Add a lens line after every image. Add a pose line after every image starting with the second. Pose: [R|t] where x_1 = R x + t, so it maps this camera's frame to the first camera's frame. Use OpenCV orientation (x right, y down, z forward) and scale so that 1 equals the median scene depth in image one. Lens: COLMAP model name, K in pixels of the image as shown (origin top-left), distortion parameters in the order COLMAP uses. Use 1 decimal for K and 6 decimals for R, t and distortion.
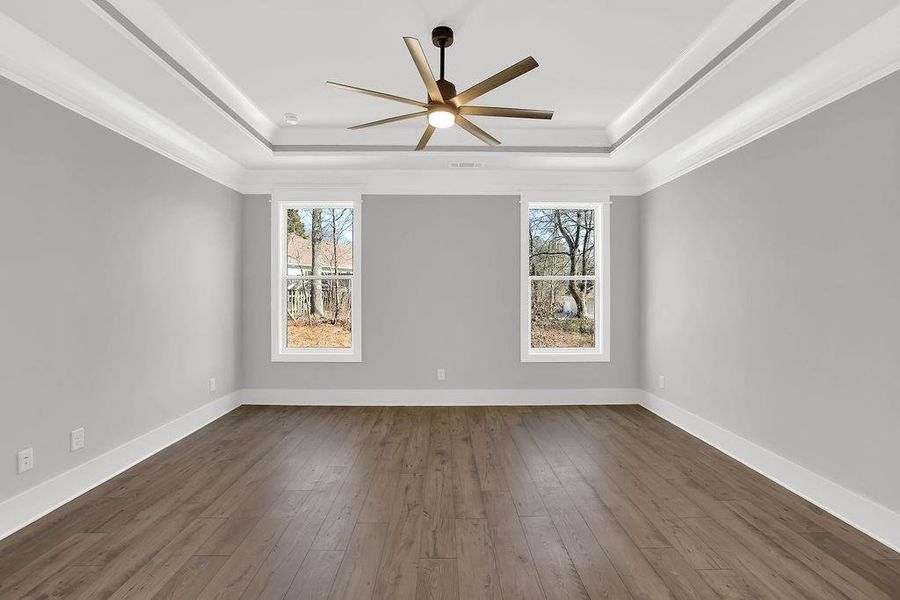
lens RADIAL K [[393.6, 0, 449.1], [0, 393.6, 298.3], [0, 0, 1]] dist [-0.021916, 0.002027]
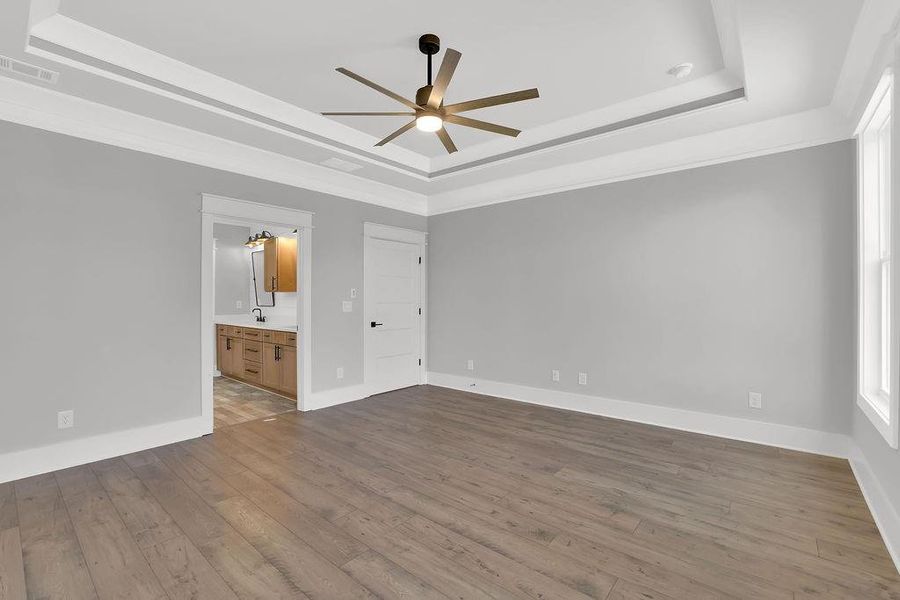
lens RADIAL K [[393.6, 0, 449.0], [0, 393.6, 300.0], [0, 0, 1]] dist [-0.021916, 0.002027]
pose [[-0.655776, -0.004912, -0.754940, 0.678046], [-0.009395, 0.999955, 0.001654, 0.021385], [0.754897, 0.008177, -0.655792, 1.588136]]
